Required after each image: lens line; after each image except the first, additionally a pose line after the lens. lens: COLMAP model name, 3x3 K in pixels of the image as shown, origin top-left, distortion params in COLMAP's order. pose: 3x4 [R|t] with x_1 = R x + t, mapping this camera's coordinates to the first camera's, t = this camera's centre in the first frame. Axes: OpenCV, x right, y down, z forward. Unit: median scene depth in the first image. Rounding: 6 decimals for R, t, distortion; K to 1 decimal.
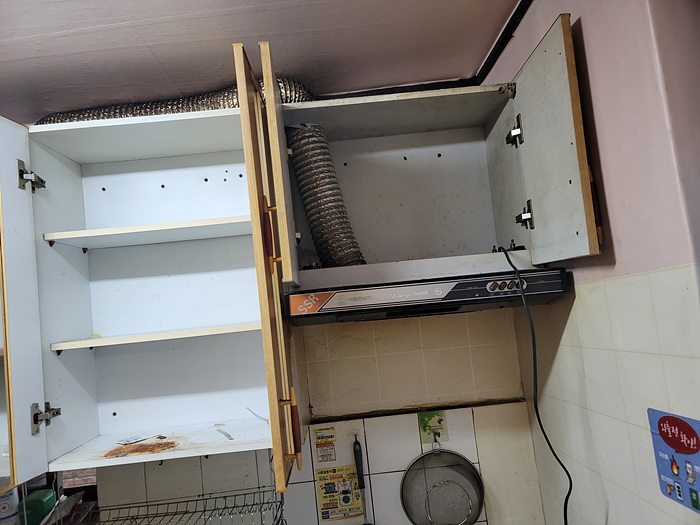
lens RADIAL K [[410.5, 0, 349.8], [0, 410.5, 311.8], [0, 0, 1]] dist [-0.001413, -0.000437]
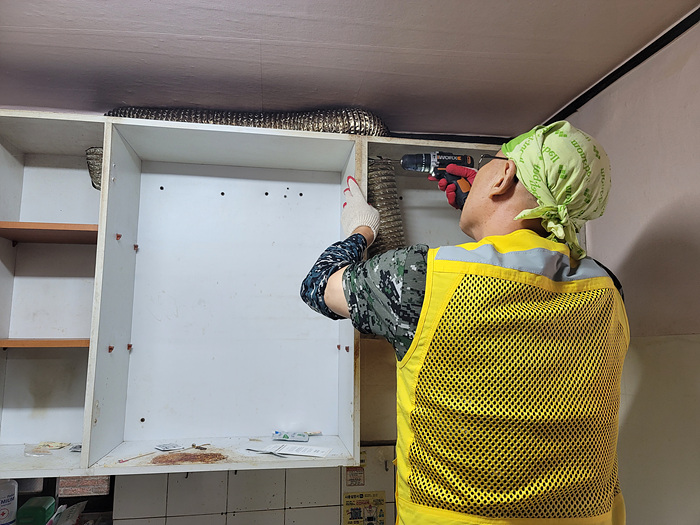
lens RADIAL K [[410.5, 0, 349.8], [0, 410.5, 311.8], [0, 0, 1]] dist [-0.001413, -0.000437]
pose [[0.988398, 0.111698, 0.102925, -0.228515], [-0.104270, 0.991722, -0.074938, 0.023785], [-0.110443, 0.063336, 0.991862, -0.010443]]
